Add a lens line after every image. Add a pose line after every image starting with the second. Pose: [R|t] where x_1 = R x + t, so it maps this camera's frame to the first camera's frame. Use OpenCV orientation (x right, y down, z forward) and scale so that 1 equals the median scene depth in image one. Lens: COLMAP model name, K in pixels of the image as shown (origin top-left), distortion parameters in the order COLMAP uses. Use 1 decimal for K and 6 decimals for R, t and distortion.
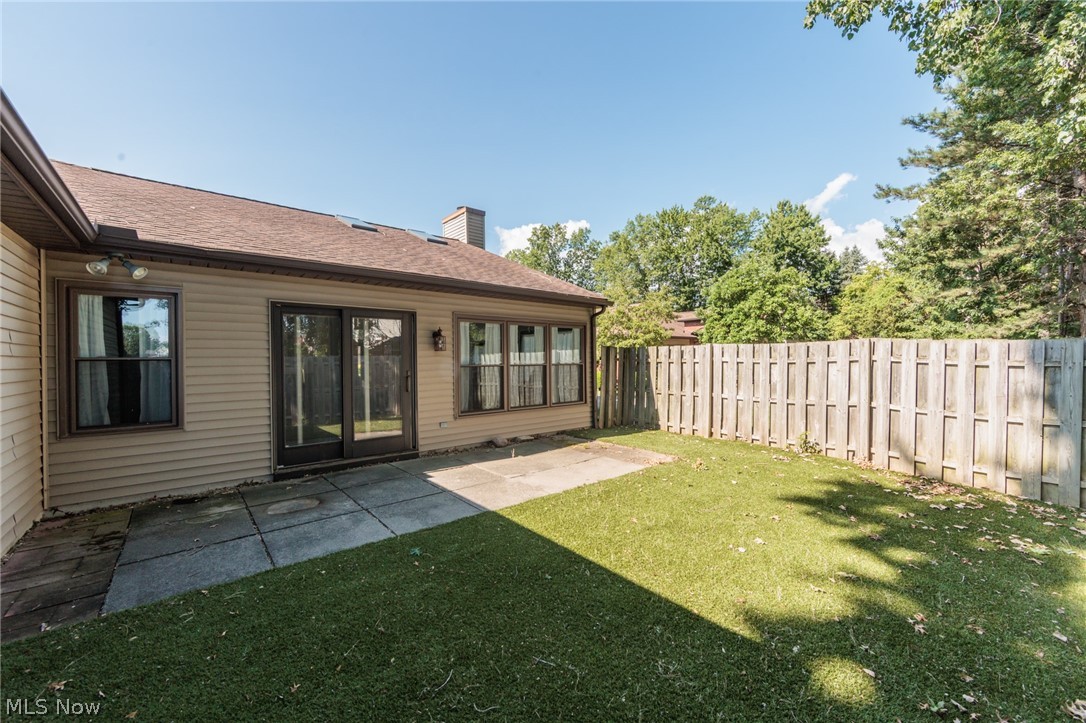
lens RADIAL K [[424.3, 0, 544.5], [0, 424.3, 361.2], [0, 0, 1]] dist [-0.001369, -0.000138]
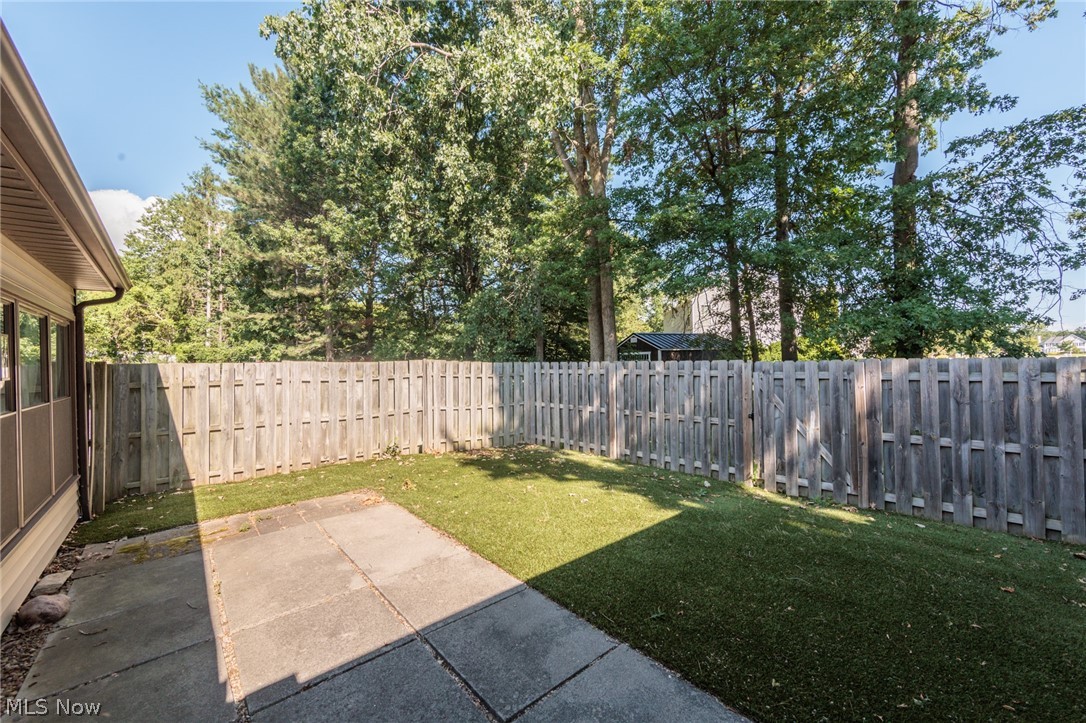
lens RADIAL K [[424.3, 0, 544.5], [0, 424.3, 361.2], [0, 0, 1]] dist [-0.001369, -0.000138]
pose [[-0.018121, 0.007556, 0.999807, -0.835922], [0.022855, 0.999713, -0.007141, -0.040692], [-0.999575, 0.022722, -0.018288, 0.898086]]
